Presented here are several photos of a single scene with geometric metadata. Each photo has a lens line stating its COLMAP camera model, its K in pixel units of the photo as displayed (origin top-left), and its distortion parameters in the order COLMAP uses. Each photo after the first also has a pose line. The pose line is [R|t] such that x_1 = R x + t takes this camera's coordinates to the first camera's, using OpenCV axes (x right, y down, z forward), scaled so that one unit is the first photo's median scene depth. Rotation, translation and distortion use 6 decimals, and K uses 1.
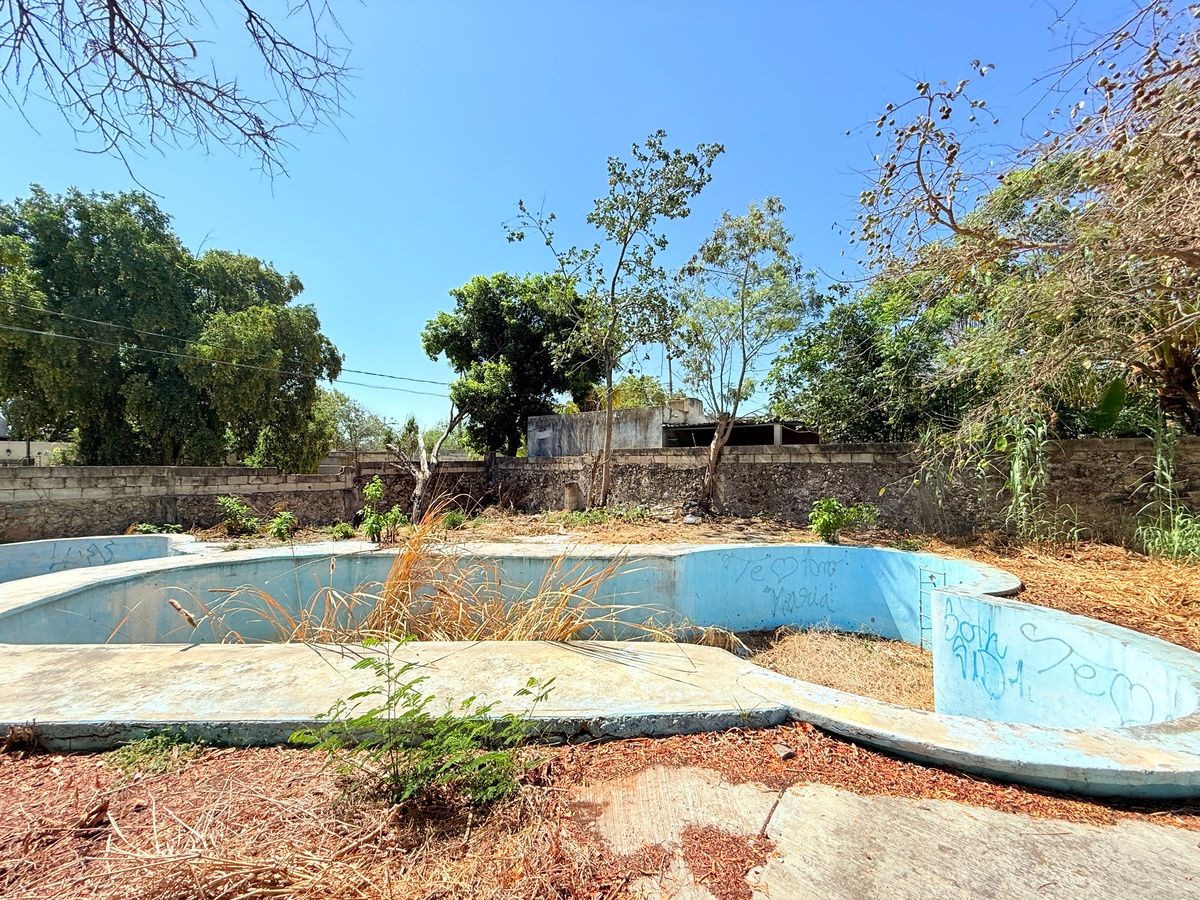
lens RADIAL K [[480.3, 0, 597.9], [0, 480.3, 449.1], [0, 0, 1]] dist [-0.000333, 0.000263]
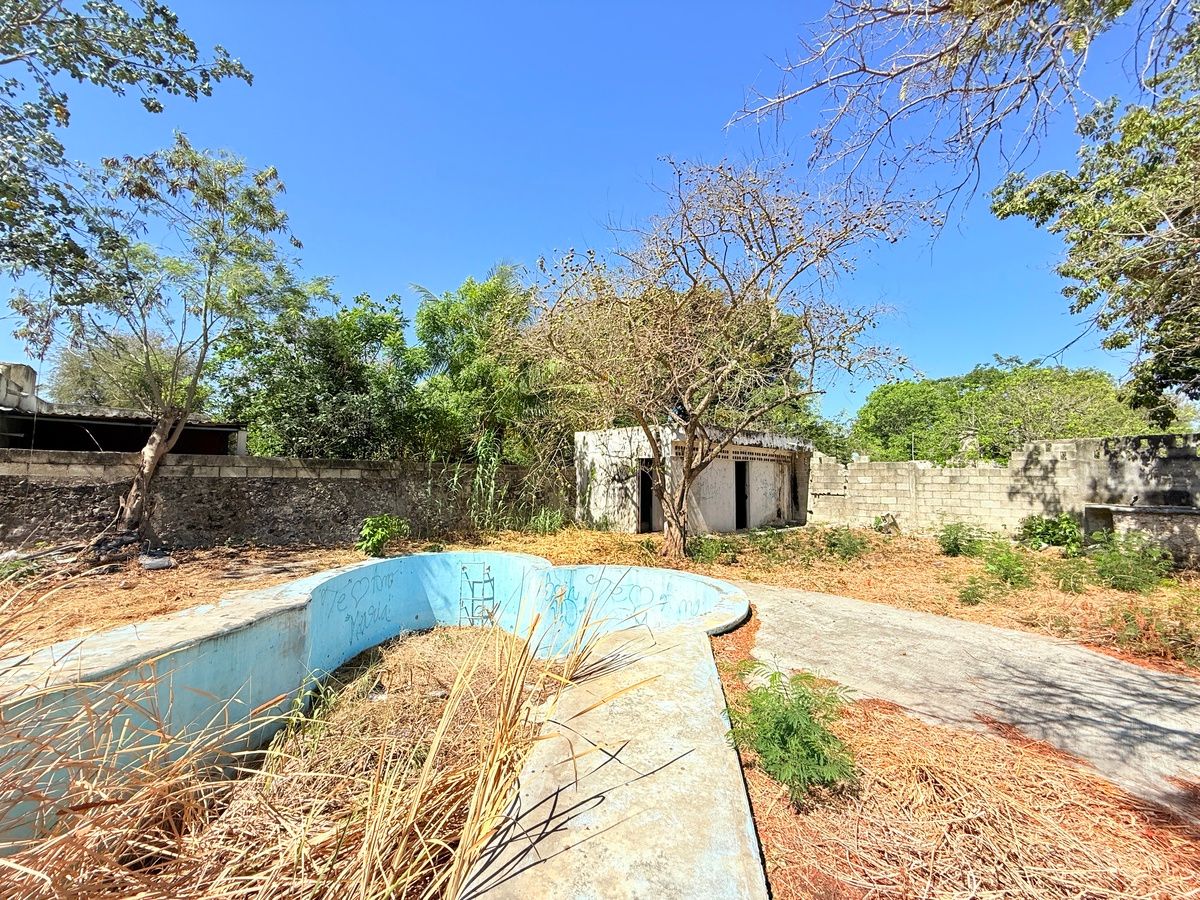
lens RADIAL K [[480.3, 0, 597.7], [0, 480.3, 452.5], [0, 0, 1]] dist [-0.000333, 0.000263]
pose [[0.186622, 0.050992, 0.981107, -0.363616], [-0.044681, 0.998059, -0.043374, -0.005787], [-0.981415, -0.035743, 0.188539, 0.273666]]
